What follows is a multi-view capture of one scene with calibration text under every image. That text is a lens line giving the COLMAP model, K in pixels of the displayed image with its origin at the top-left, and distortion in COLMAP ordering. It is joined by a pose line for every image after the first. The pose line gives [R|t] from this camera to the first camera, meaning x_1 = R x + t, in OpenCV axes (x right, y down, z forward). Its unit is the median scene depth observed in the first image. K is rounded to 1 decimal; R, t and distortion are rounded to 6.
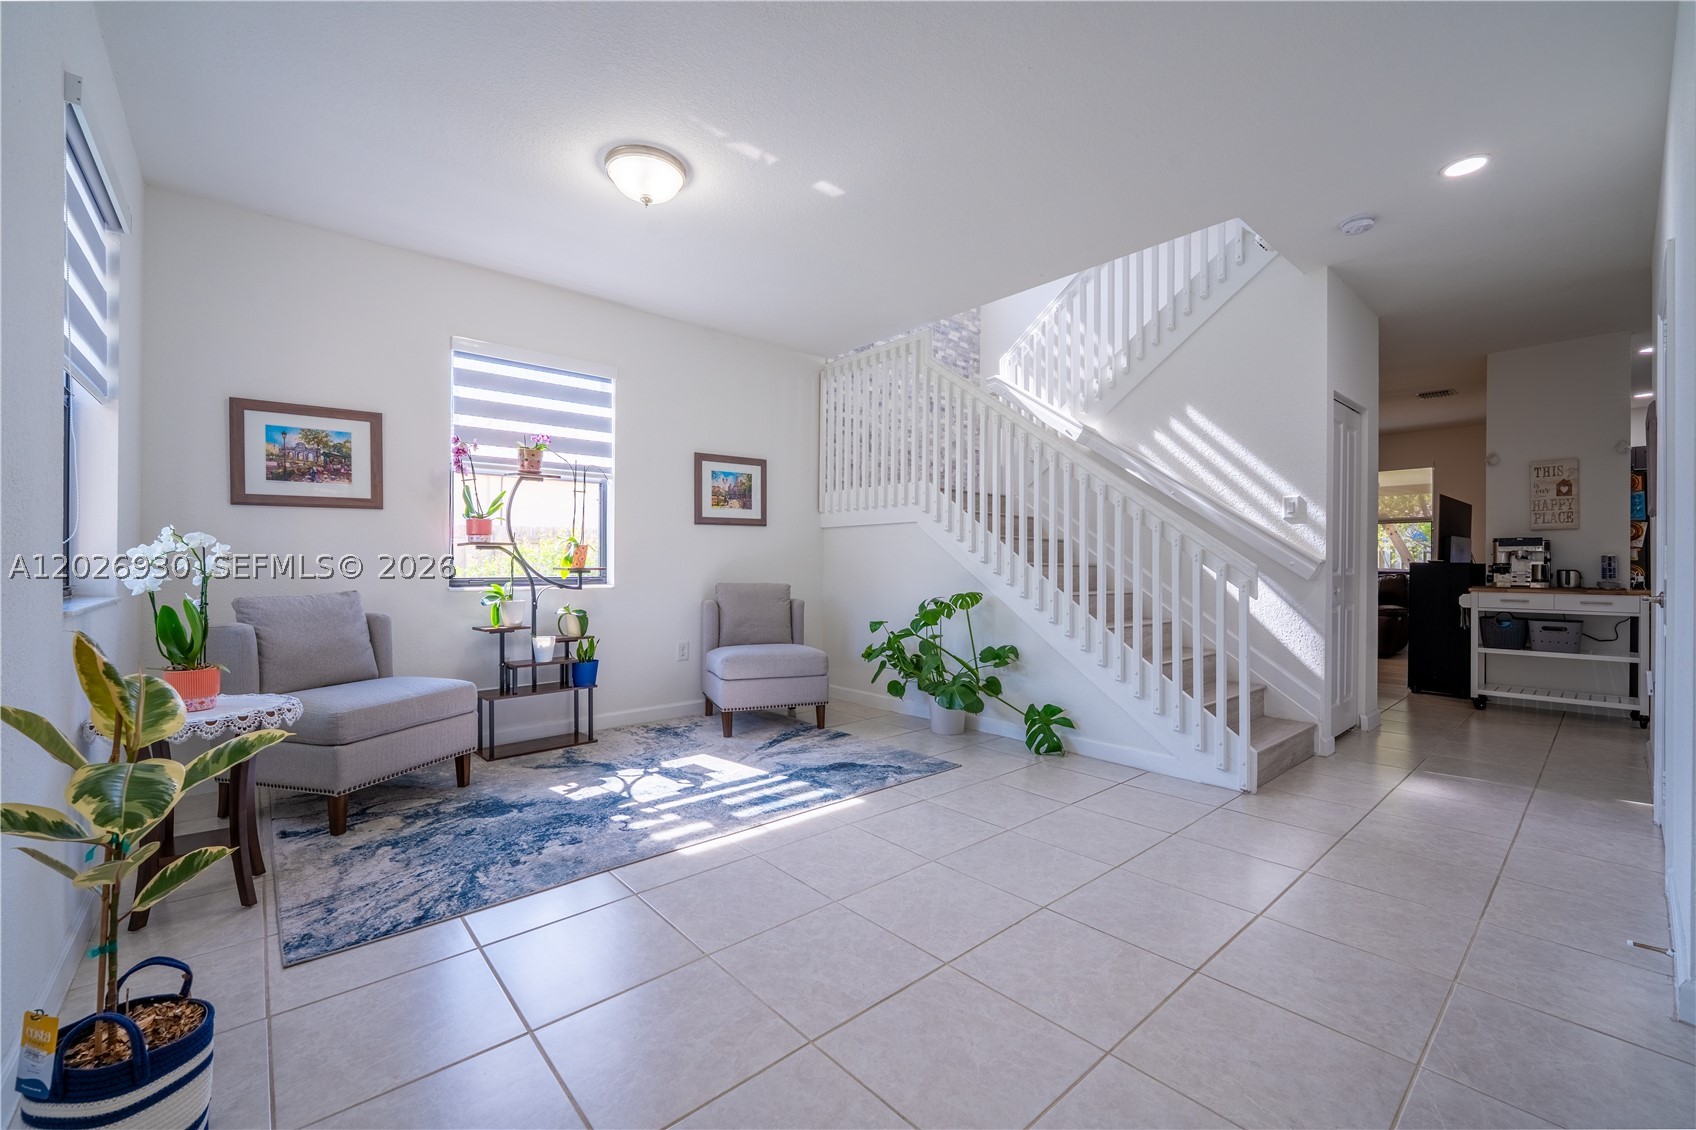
lens RADIAL K [[696.8, 0, 848.0], [0, 696.8, 565.0], [0, 0, 1]] dist [-0.009713, 0.000181]
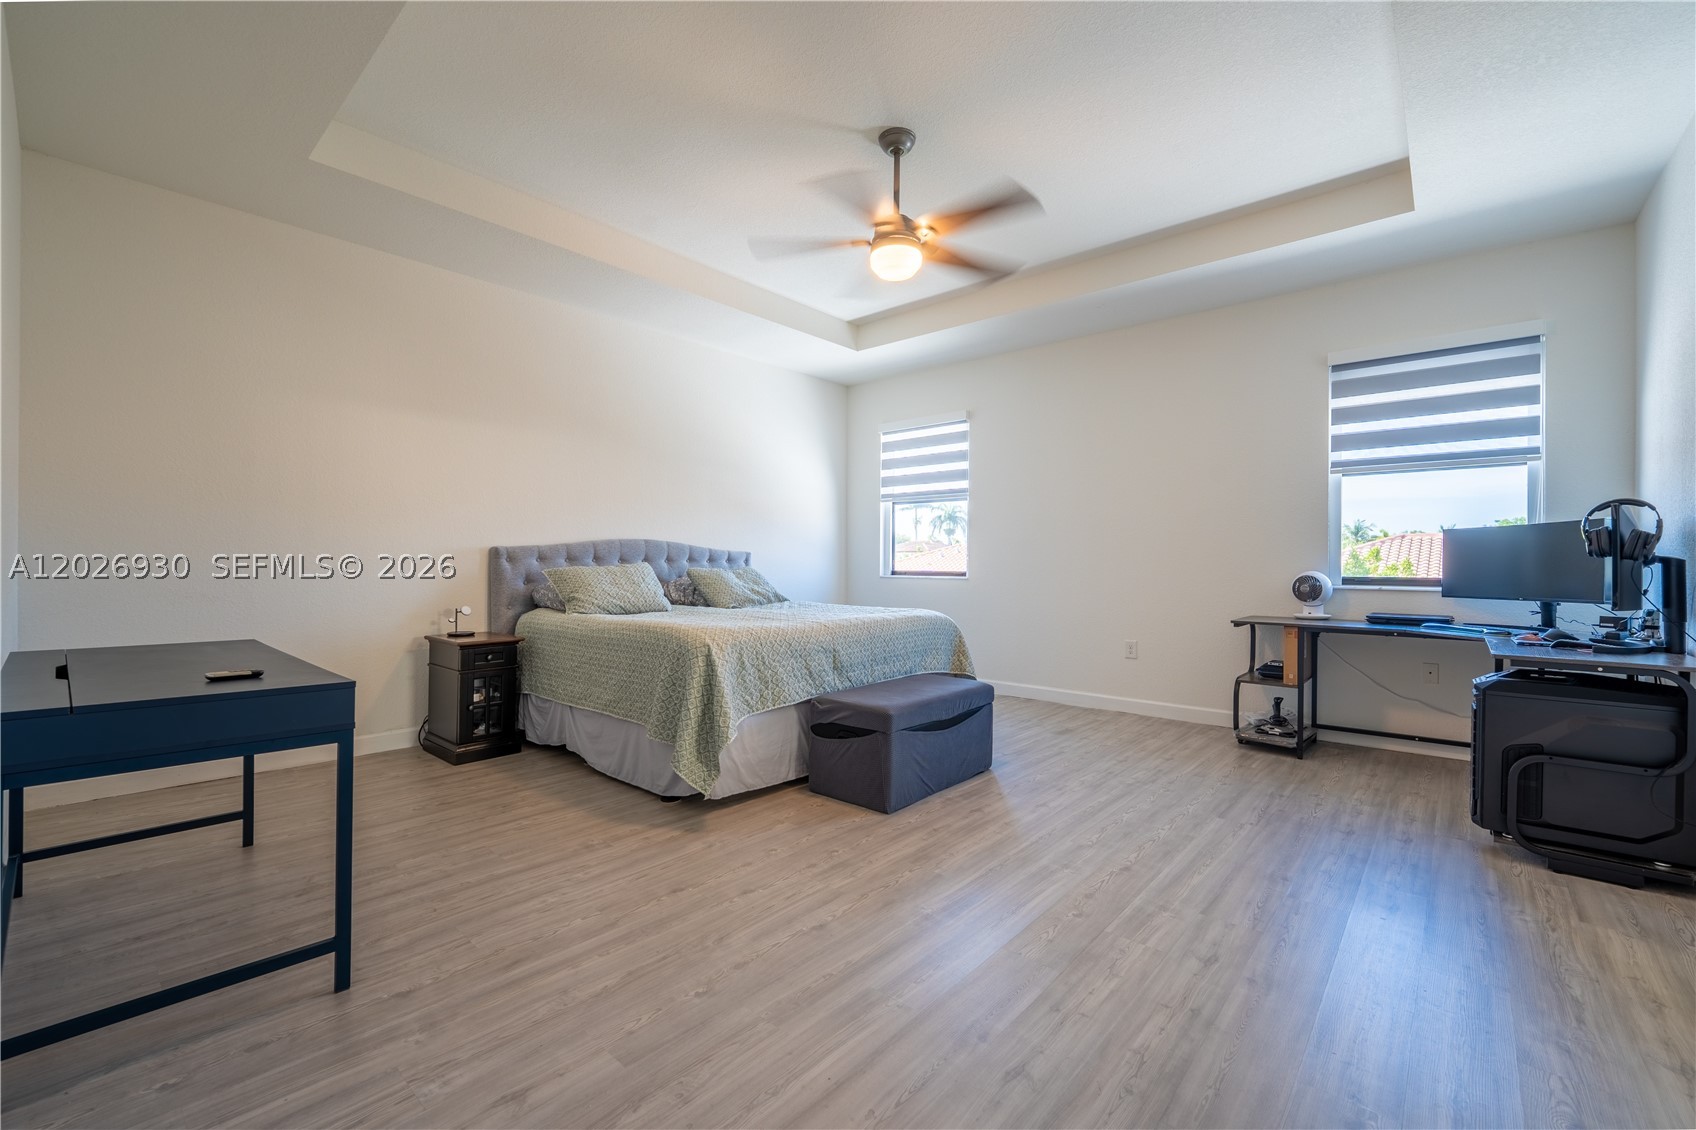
lens RADIAL K [[696.8, 0, 848.0], [0, 696.8, 565.0], [0, 0, 1]] dist [-0.009713, 0.000181]
pose [[0.129012, 0.003836, -0.991636, 1.154595], [-0.007029, 0.999971, 0.002953, 0.001447], [0.991618, 0.006590, 0.129035, 0.774511]]
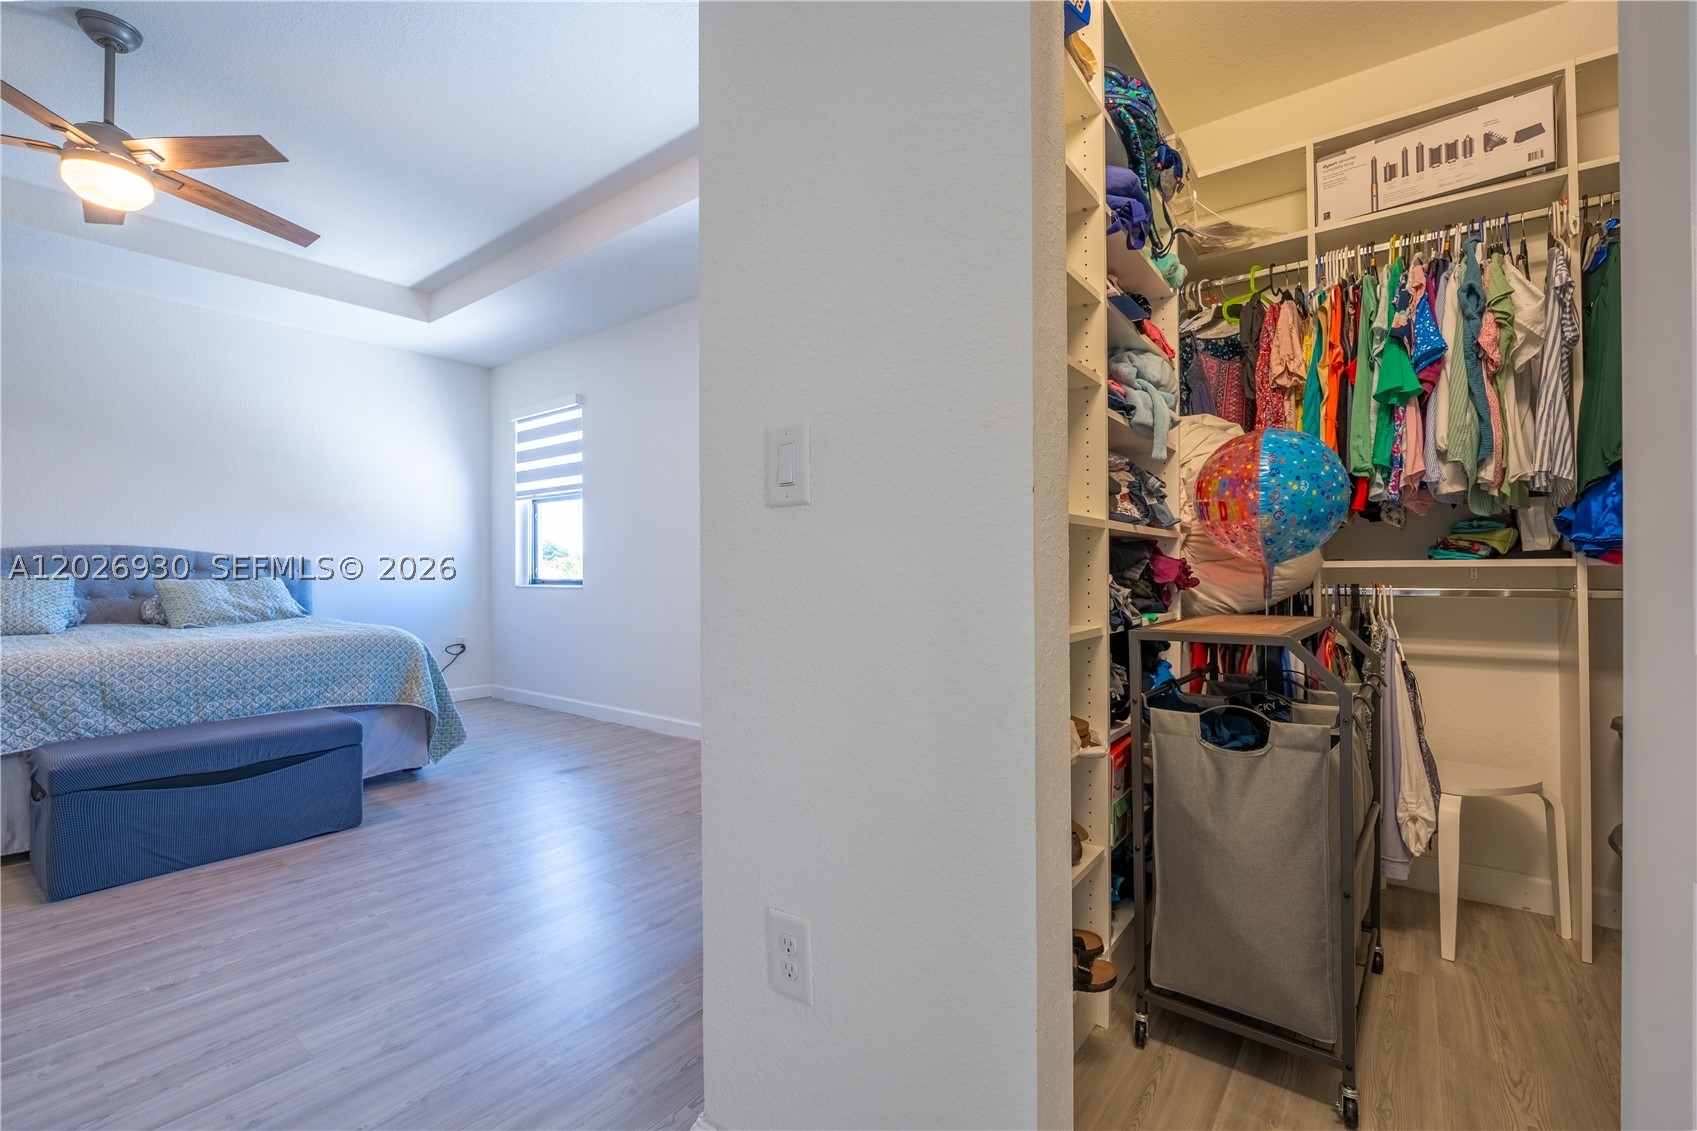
lens RADIAL K [[727.2, 0, 848.5], [0, 727.2, 565.5], [0, 0, 1]] dist [-0.001781, -0.000318]
pose [[0.197609, -0.005528, -0.980265, 1.126325], [0.000396, 0.999984, -0.005559, -0.000638], [0.980281, 0.000711, 0.197609, 1.497008]]
